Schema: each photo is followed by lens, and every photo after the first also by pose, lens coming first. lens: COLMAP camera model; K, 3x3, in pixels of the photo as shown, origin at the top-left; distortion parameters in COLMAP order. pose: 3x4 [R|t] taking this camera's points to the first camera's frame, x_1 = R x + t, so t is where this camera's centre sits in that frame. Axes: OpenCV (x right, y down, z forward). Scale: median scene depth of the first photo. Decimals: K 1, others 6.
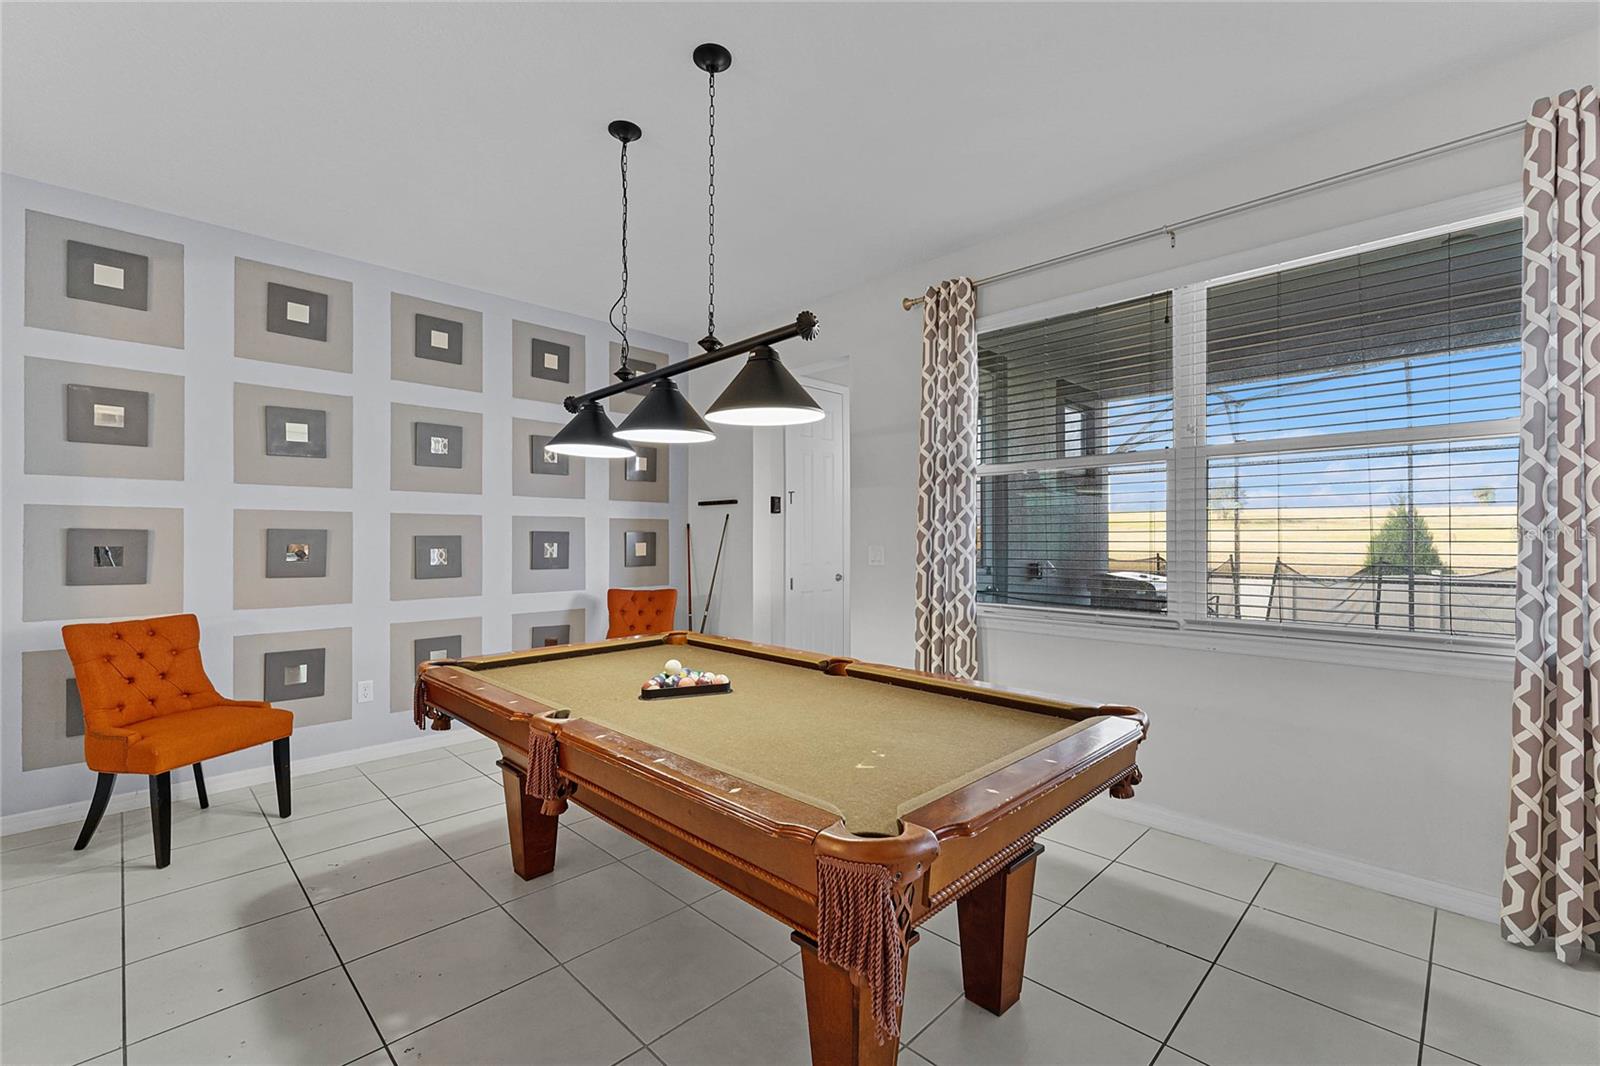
lens RADIAL K [[680.2, 0, 800.0], [0, 680.2, 533.0], [0, 0, 1]] dist [-0.000273, -0.000112]
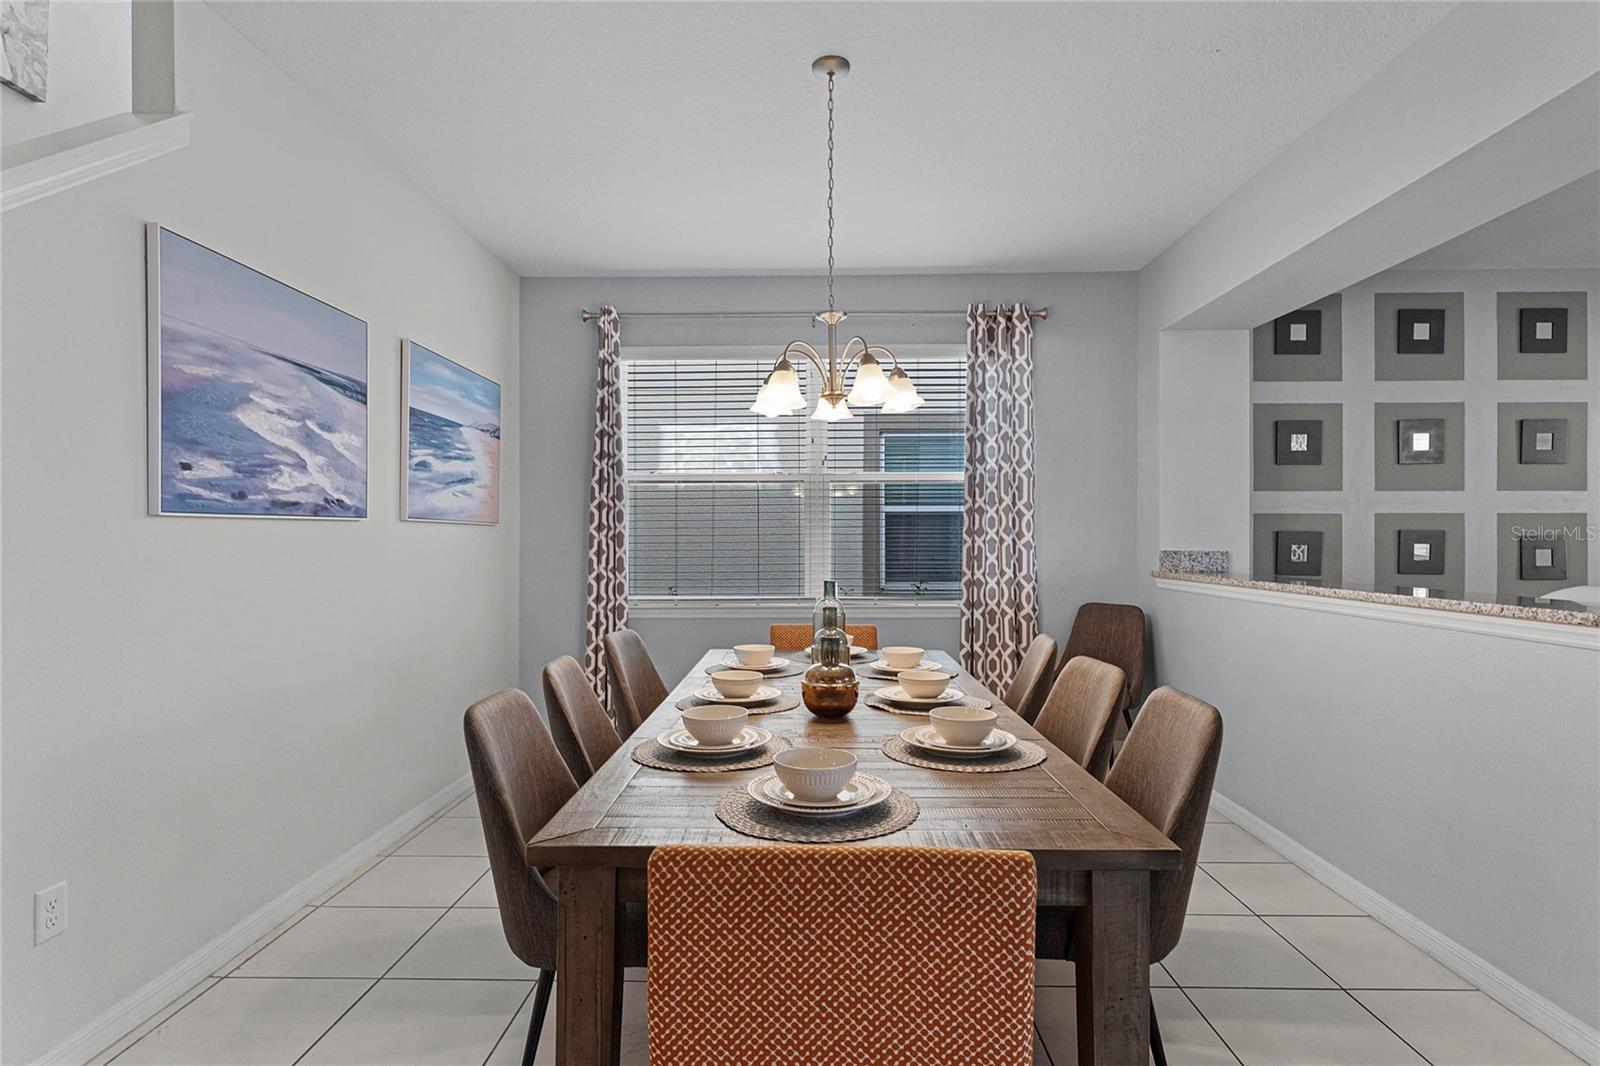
lens RADIAL K [[746.2, 0, 800.0], [0, 746.2, 533.0], [0, 0, 1]] dist [0.000076, 0.000021]
pose [[0.690672, -0.004622, -0.723154, -0.571674], [0.006443, 0.999979, -0.000238, -0.007918], [0.723140, -0.004495, 0.690687, -0.553939]]
